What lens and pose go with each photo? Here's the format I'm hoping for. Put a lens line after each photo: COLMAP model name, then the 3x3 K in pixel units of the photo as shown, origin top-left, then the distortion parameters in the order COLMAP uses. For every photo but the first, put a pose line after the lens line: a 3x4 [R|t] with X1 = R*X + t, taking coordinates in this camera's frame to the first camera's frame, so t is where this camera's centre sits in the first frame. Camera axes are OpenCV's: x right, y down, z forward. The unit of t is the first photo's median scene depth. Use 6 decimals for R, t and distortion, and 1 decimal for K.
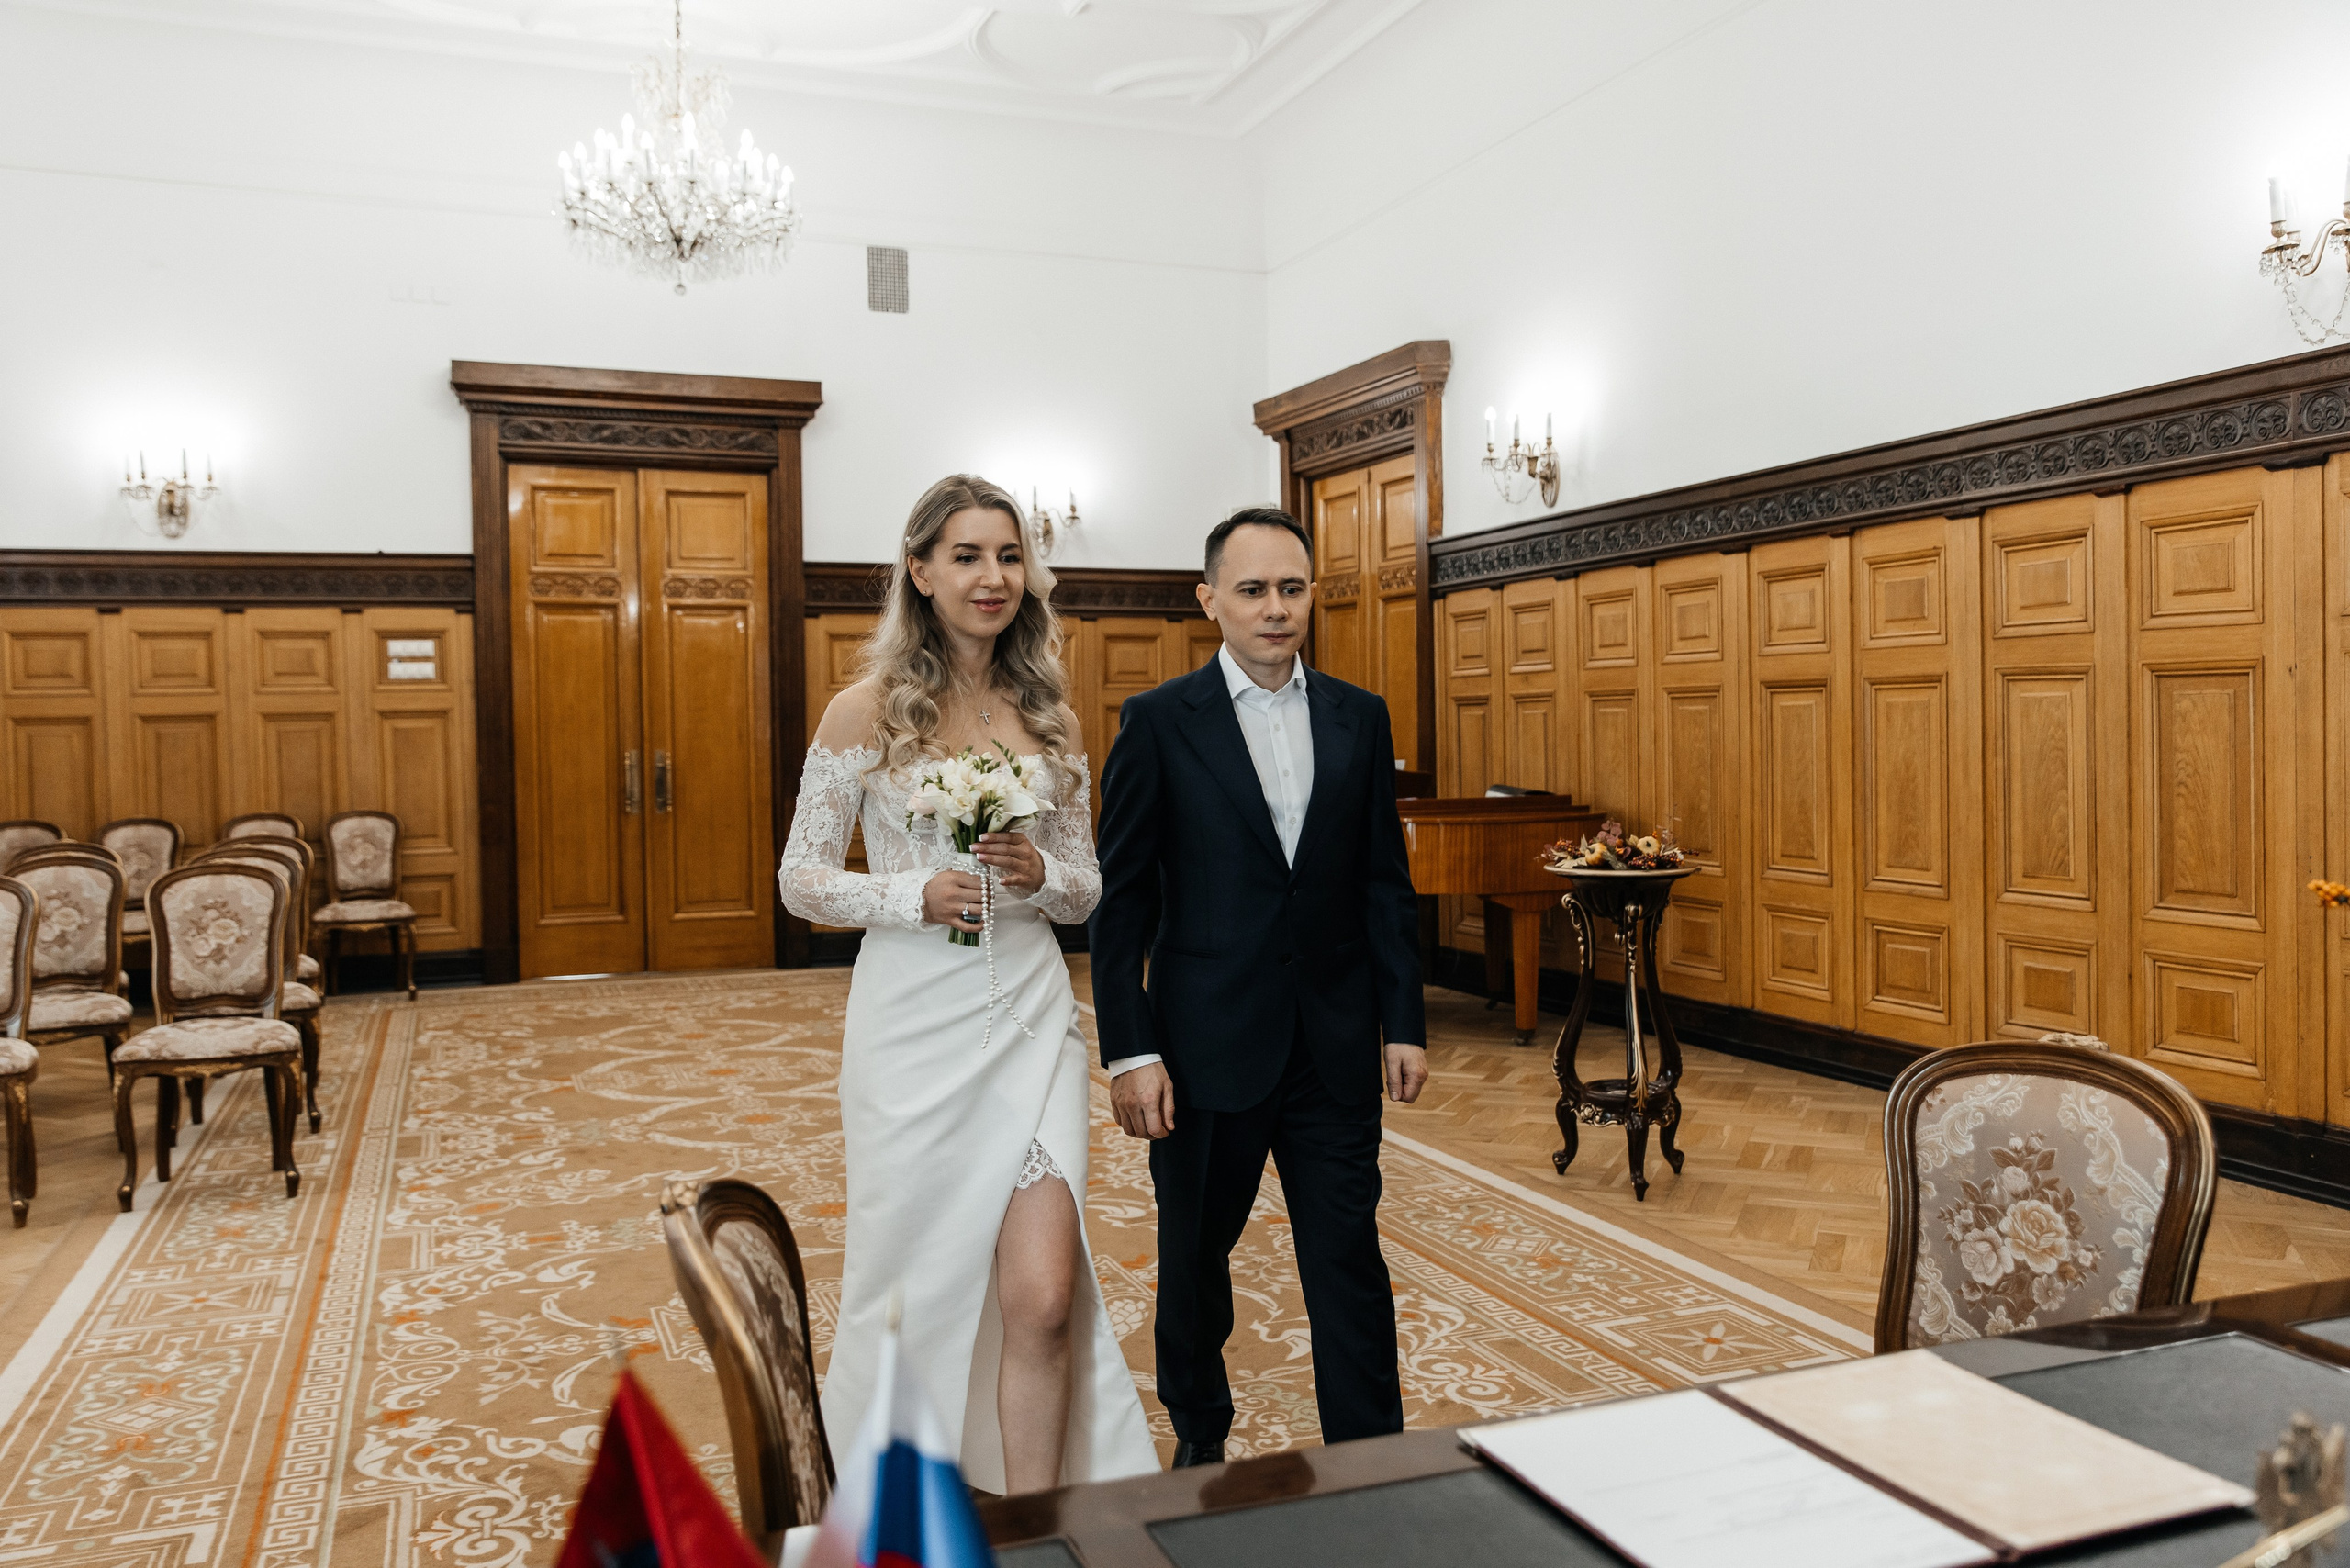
lens RADIAL K [[1822.6, 0, 1155.0], [0, 1822.6, 781.1], [0, 0, 1]] dist [-0.011094, 0.002695]
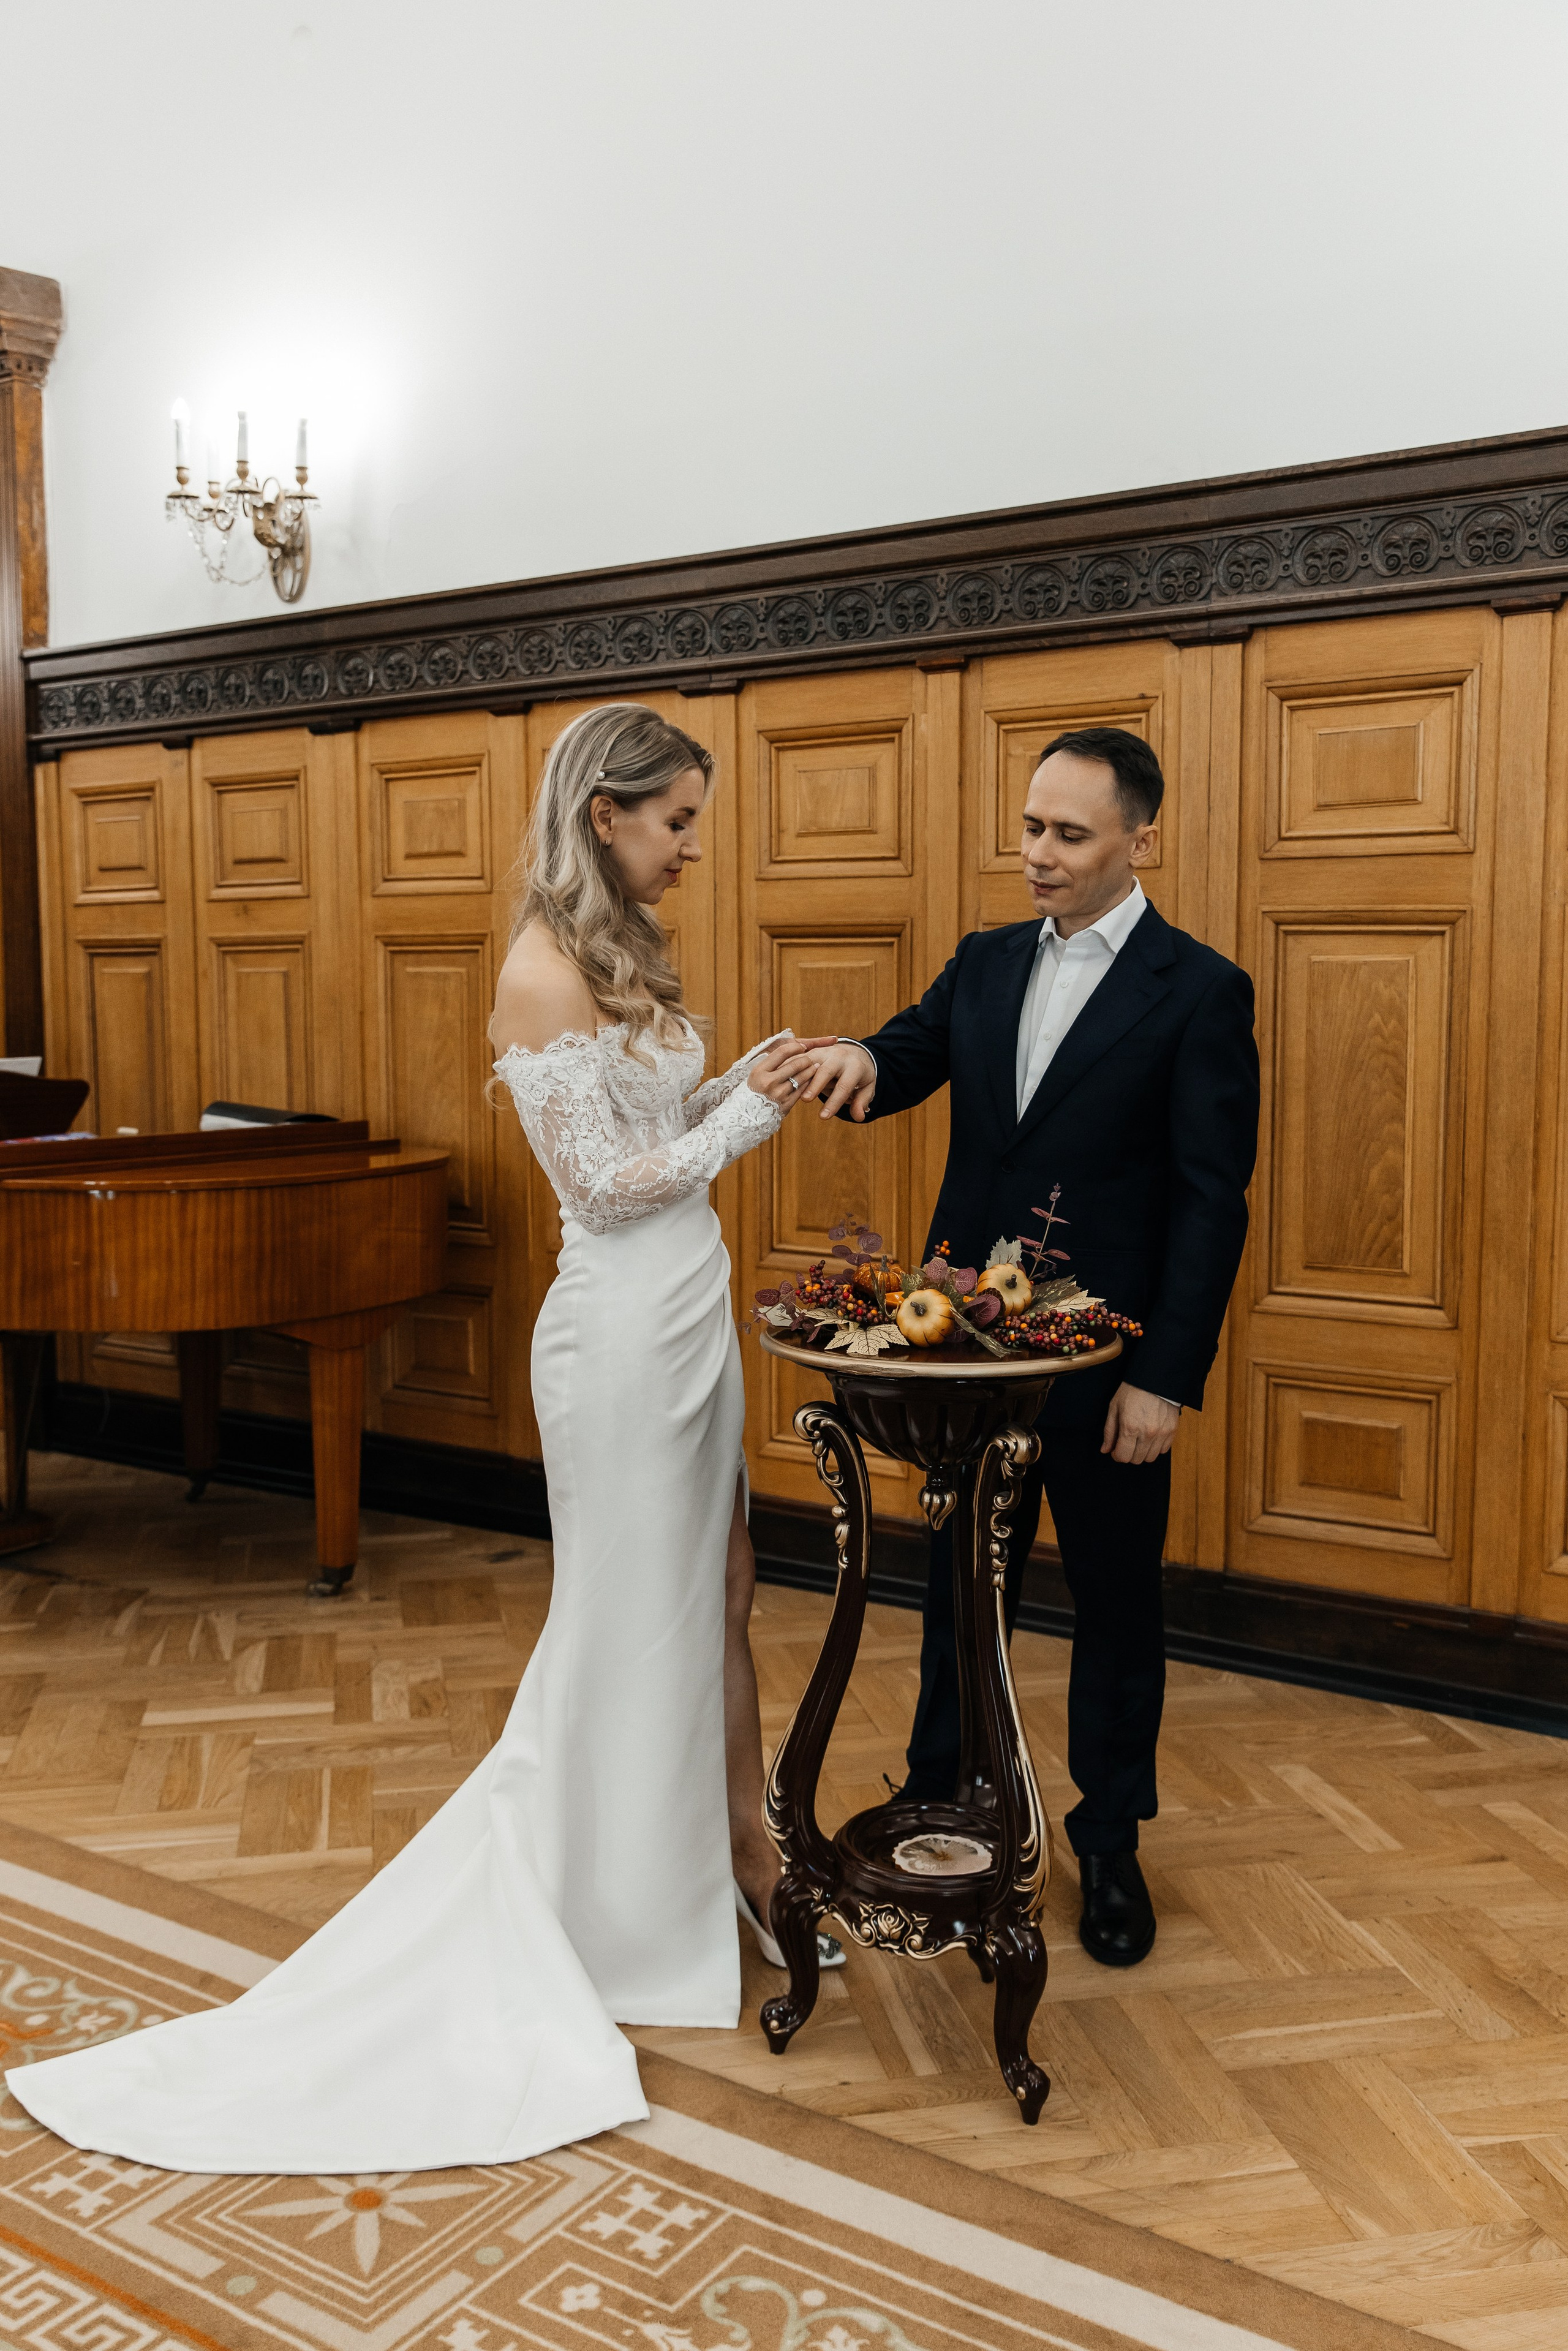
lens RADIAL K [[2025.2, 0, 782.0], [0, 2025.2, 1188.3], [0, 0, 1]] dist [0.001786, 0.006322]
pose [[0.811029, -0.037389, 0.583810, -0.027668], [-0.000142, 0.997943, 0.064109, -0.010033], [-0.585006, -0.052077, 0.809355, 0.368136]]
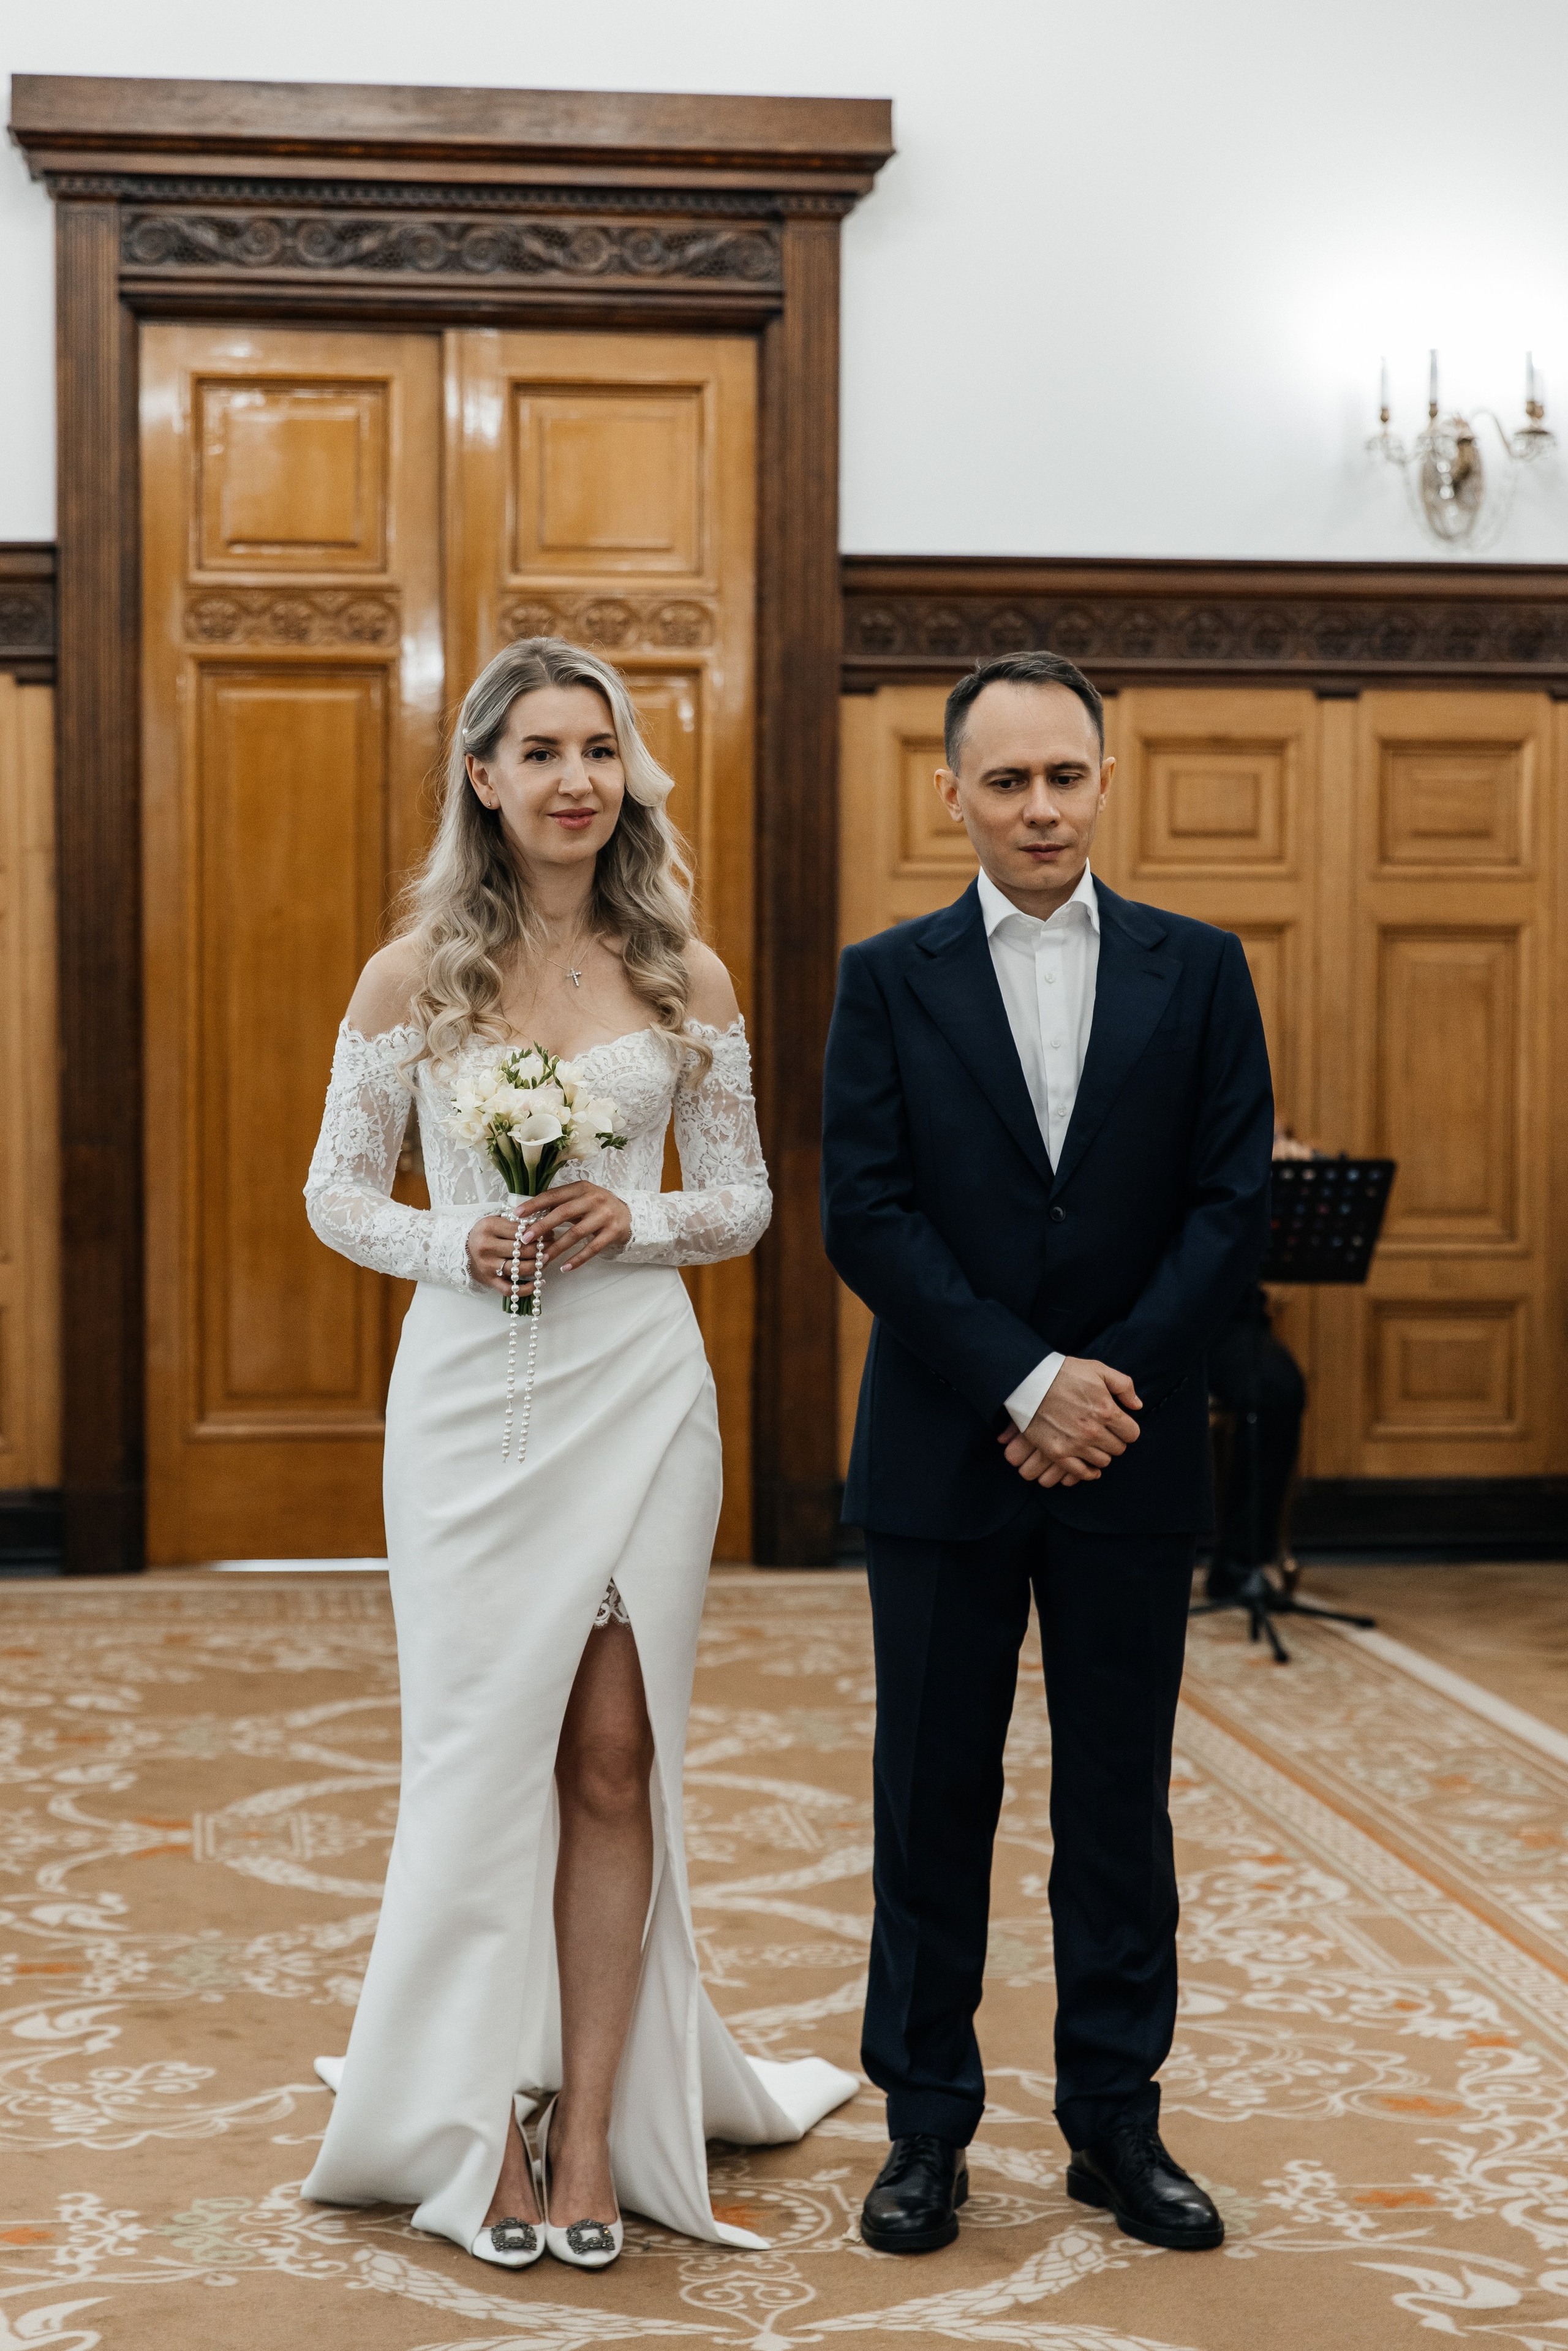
lens RADIAL K [[4531.4, 0, 704.4], [0, 4531.4, 1164.6], [0, 0, 1]] dist [0.021063, -0.029995]
pose [[0.968160, 0.025087, -0.249072, 0.032304], [-0.021083, 0.999602, 0.018731, -0.005147], [0.249442, -0.012883, 0.968304, 0.031669]]
